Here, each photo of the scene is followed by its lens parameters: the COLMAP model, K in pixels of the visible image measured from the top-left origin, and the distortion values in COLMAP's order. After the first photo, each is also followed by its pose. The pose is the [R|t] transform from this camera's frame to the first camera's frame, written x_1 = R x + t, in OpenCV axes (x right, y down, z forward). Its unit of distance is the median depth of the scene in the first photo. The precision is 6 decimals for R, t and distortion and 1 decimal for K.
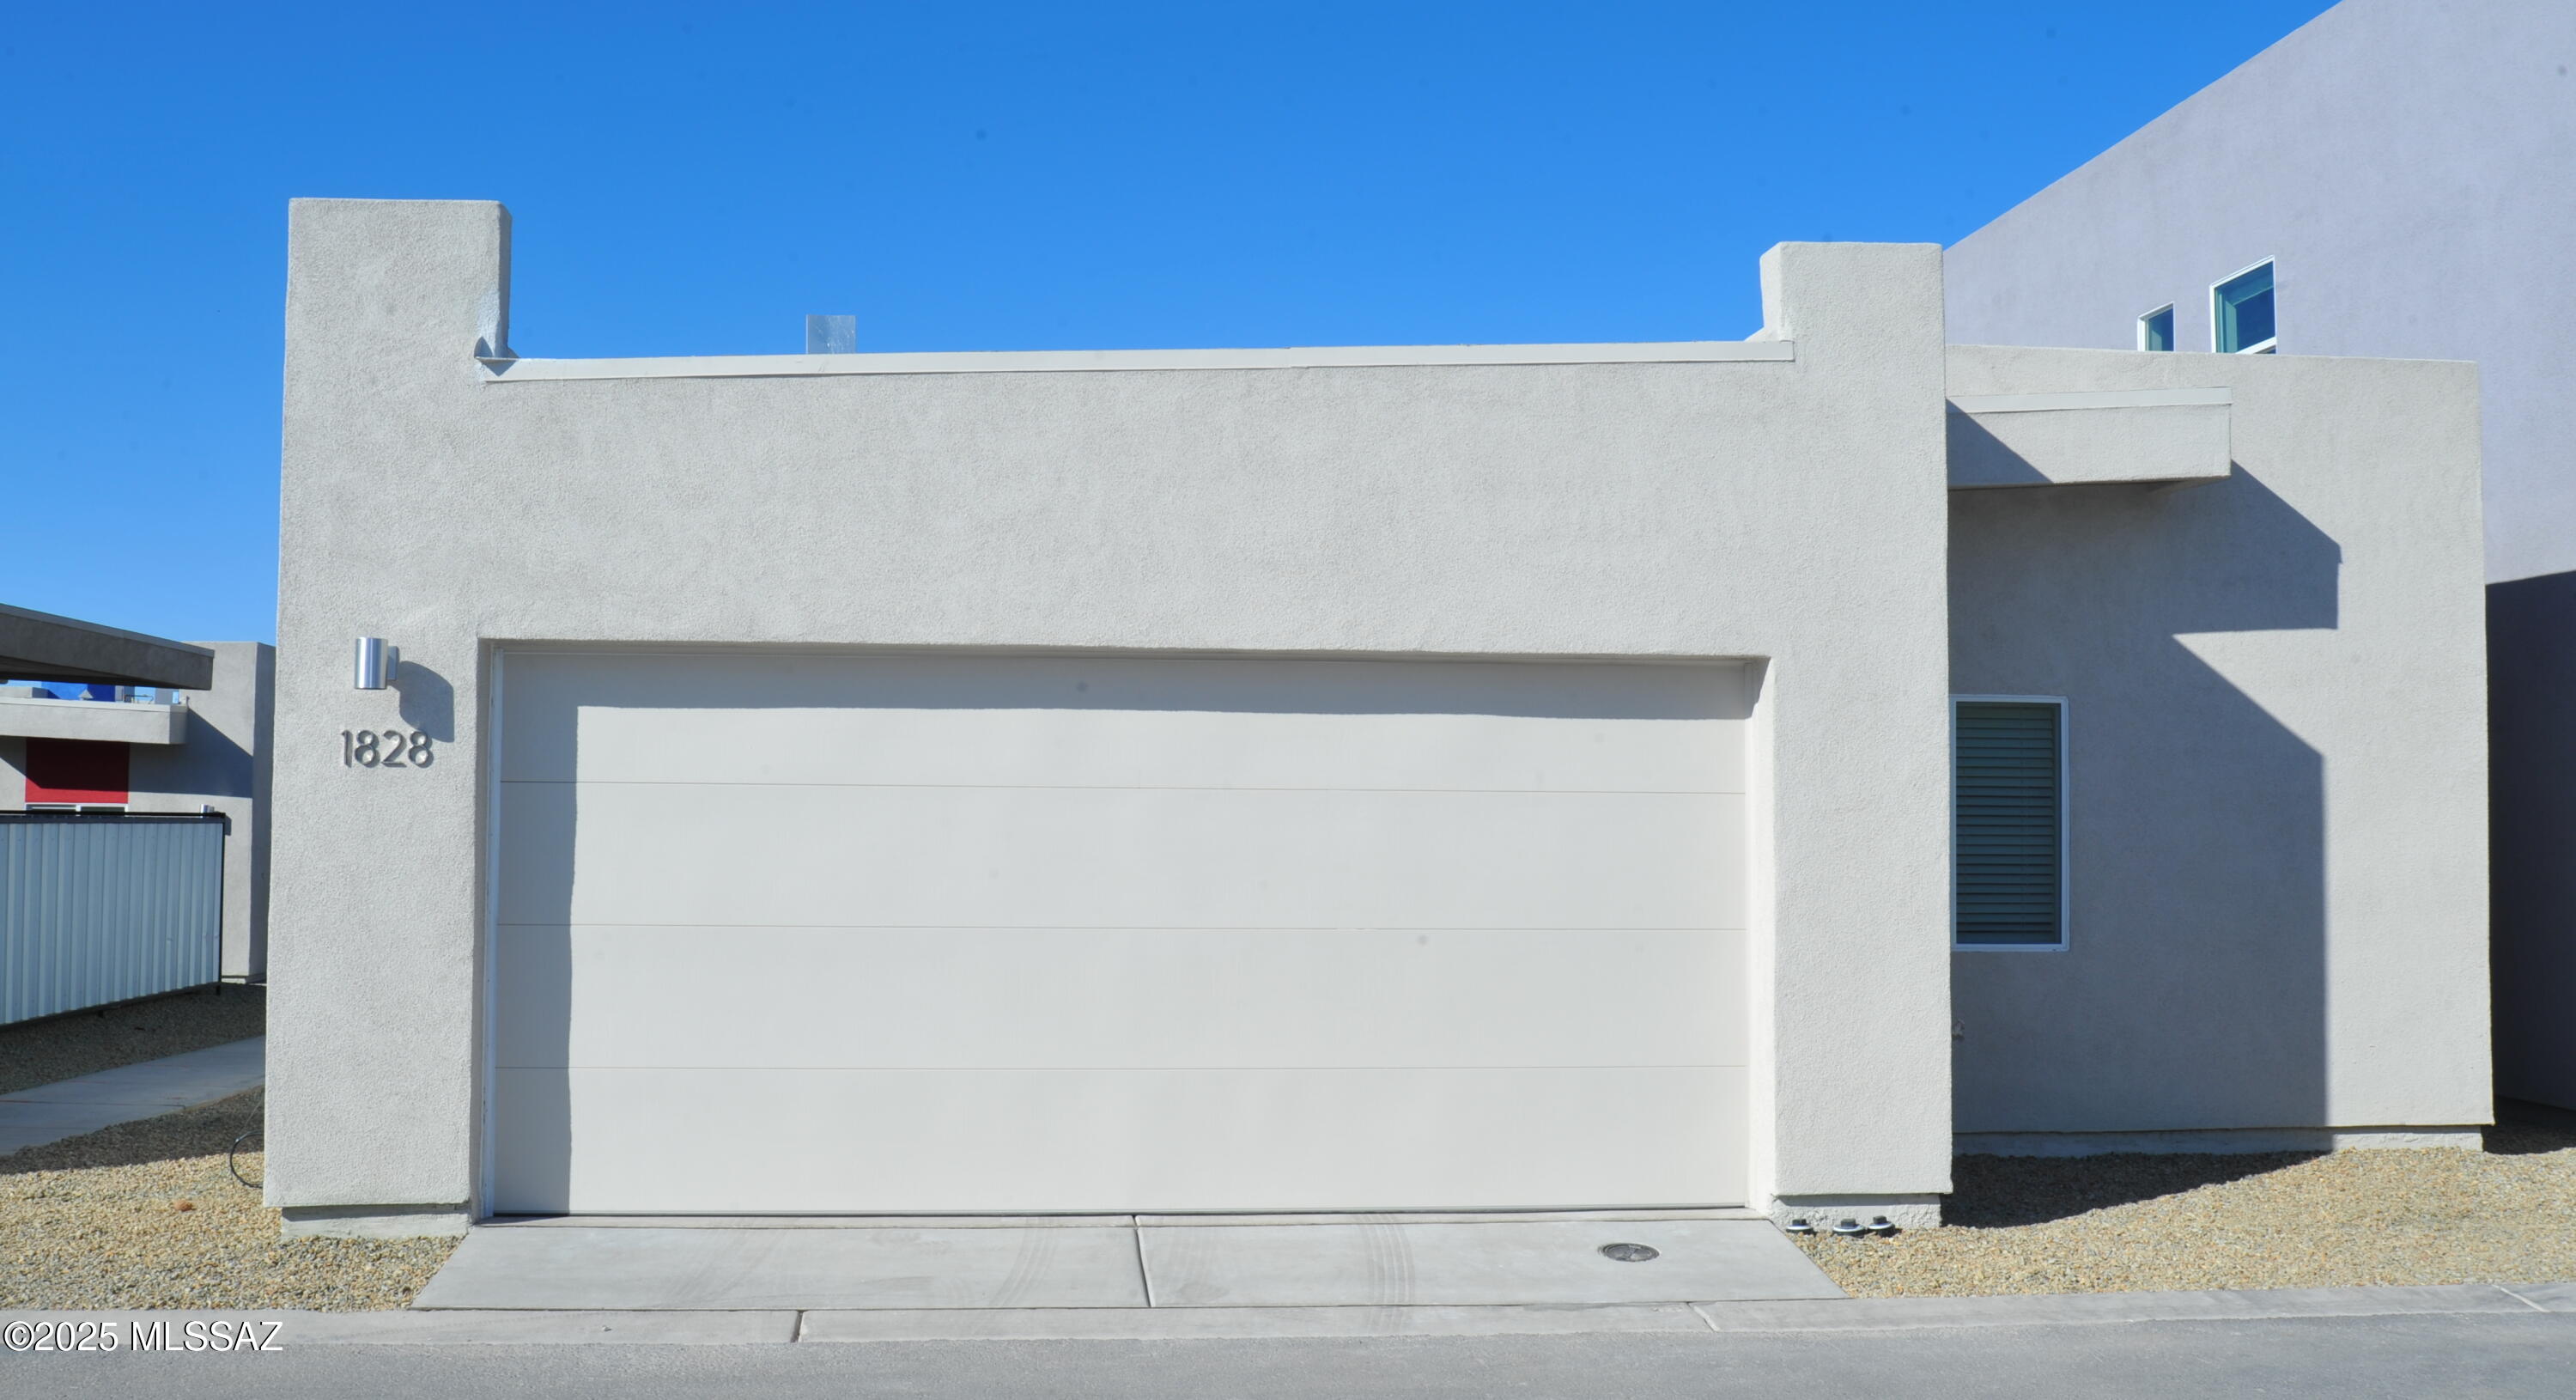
lens RADIAL K [[2318.7, 0, 1288.0], [0, 2318.7, 700.0], [0, 0, 1]] dist [-0.035861, -0.002297]
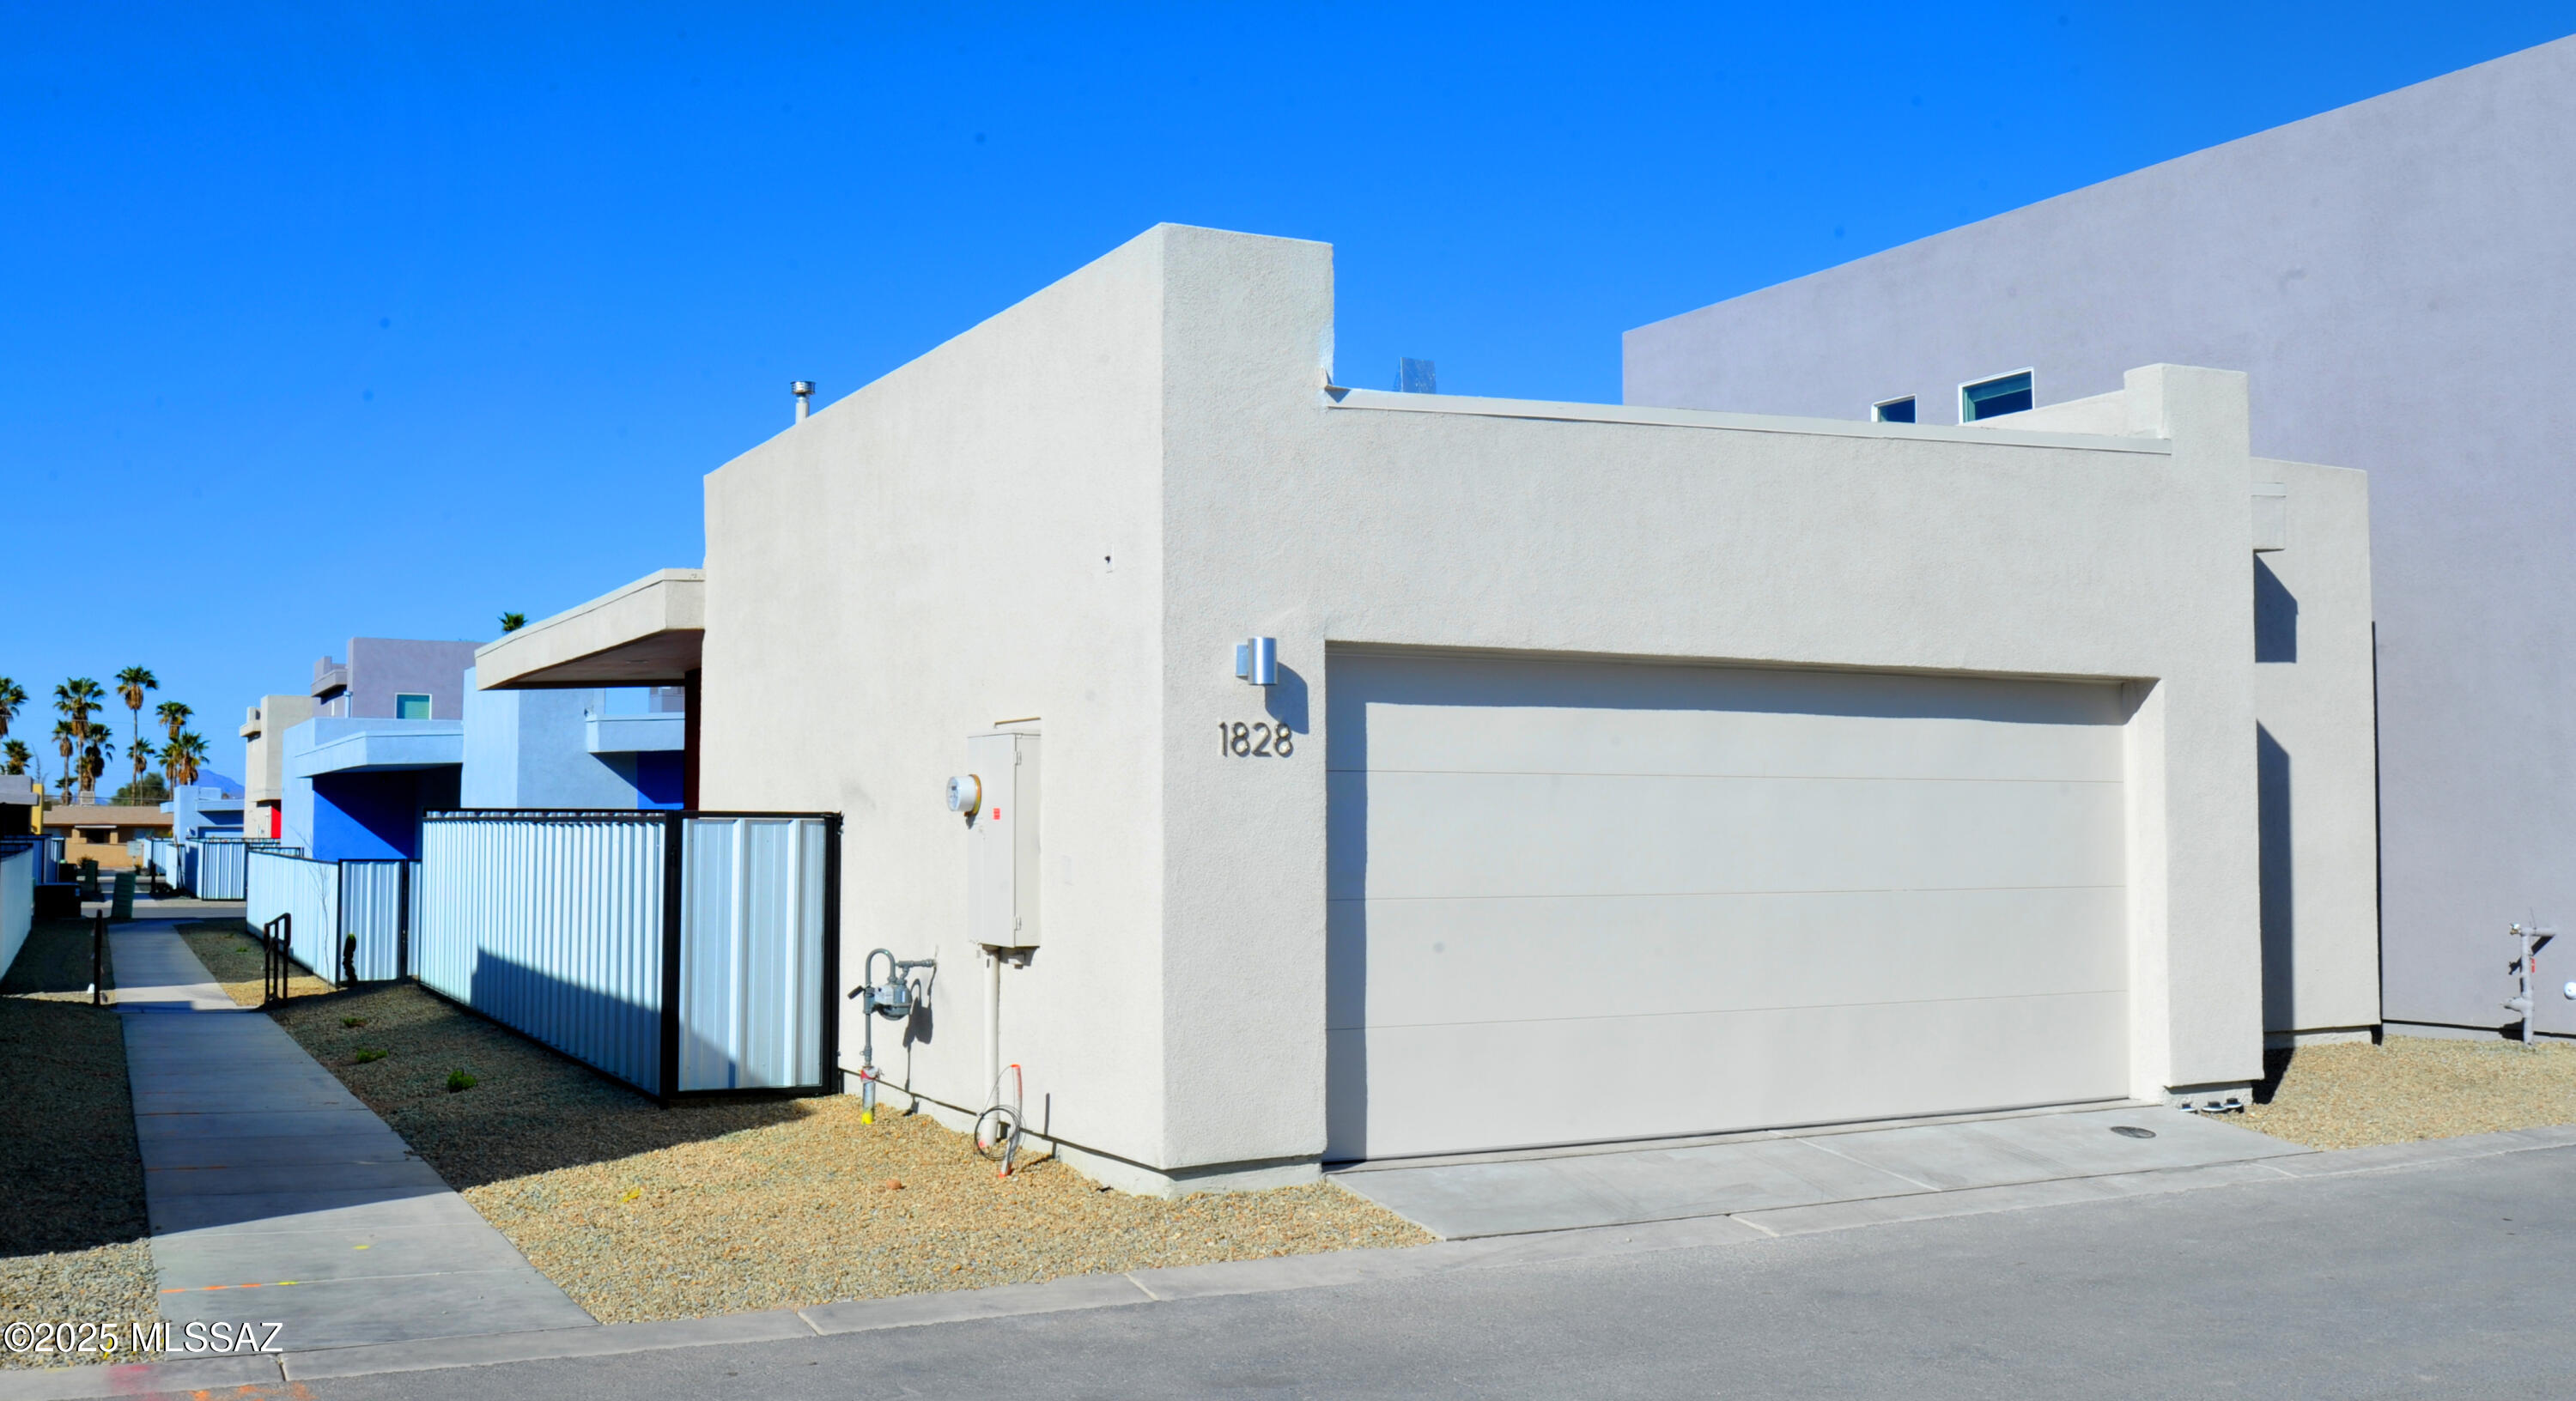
lens RADIAL K [[2249.4, 0, 1288.0], [0, 2249.4, 700.5], [0, 0, 1]] dist [-0.007150, -0.006022]
pose [[0.920510, 0.014599, 0.390447, -0.780833], [-0.014005, 0.999892, -0.004367, 0.007027], [-0.390468, -0.001448, 0.920615, 0.018254]]
